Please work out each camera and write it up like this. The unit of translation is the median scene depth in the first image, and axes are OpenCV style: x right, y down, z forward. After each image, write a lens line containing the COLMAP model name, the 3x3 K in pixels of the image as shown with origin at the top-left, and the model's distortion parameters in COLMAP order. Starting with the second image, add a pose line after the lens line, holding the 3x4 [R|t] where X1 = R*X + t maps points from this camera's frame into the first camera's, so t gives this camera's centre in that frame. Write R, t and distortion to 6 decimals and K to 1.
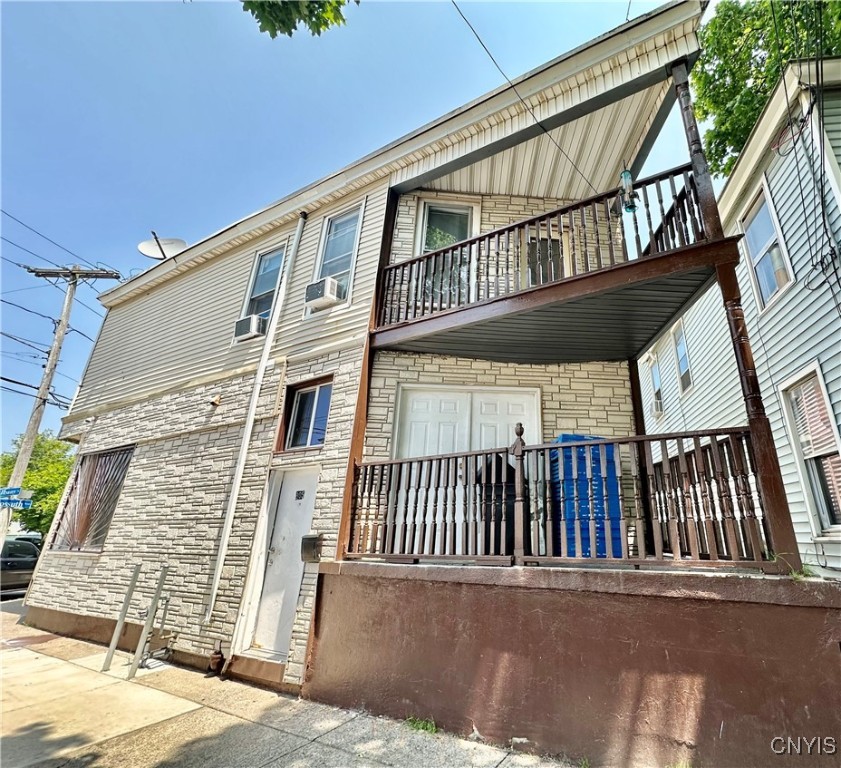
lens RADIAL K [[410.2, 0, 421.2], [0, 410.2, 385.2], [0, 0, 1]] dist [0.001375, 0.000150]
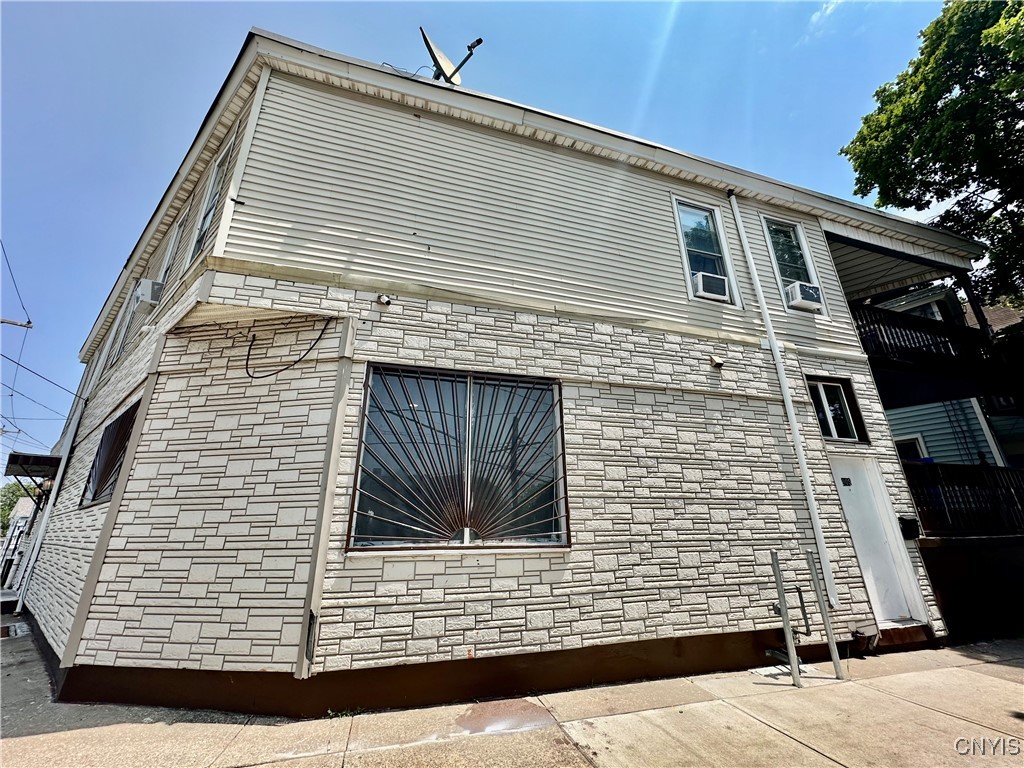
lens RADIAL K [[409.0, 0, 510.5], [0, 409.0, 388.3], [0, 0, 1]] dist [-0.004284, 0.000351]
pose [[0.698321, 0.219187, 0.681399, -1.407435], [-0.243584, 0.967914, -0.061719, 0.255079], [-0.673064, -0.122878, 0.729305, 0.685455]]
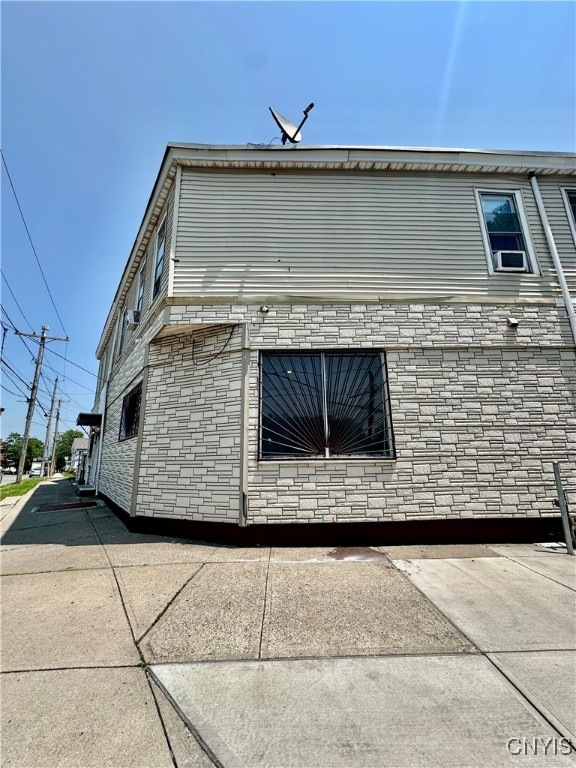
lens RADIAL K [[306.7, 0, 284.7], [0, 306.7, 387.1], [0, 0, 1]] dist [-0.004284, 0.000351]
pose [[0.859558, 0.091175, 0.502839, -1.468506], [-0.163944, 0.981146, 0.102347, 0.230848], [-0.484027, -0.170410, 0.858299, 0.580775]]
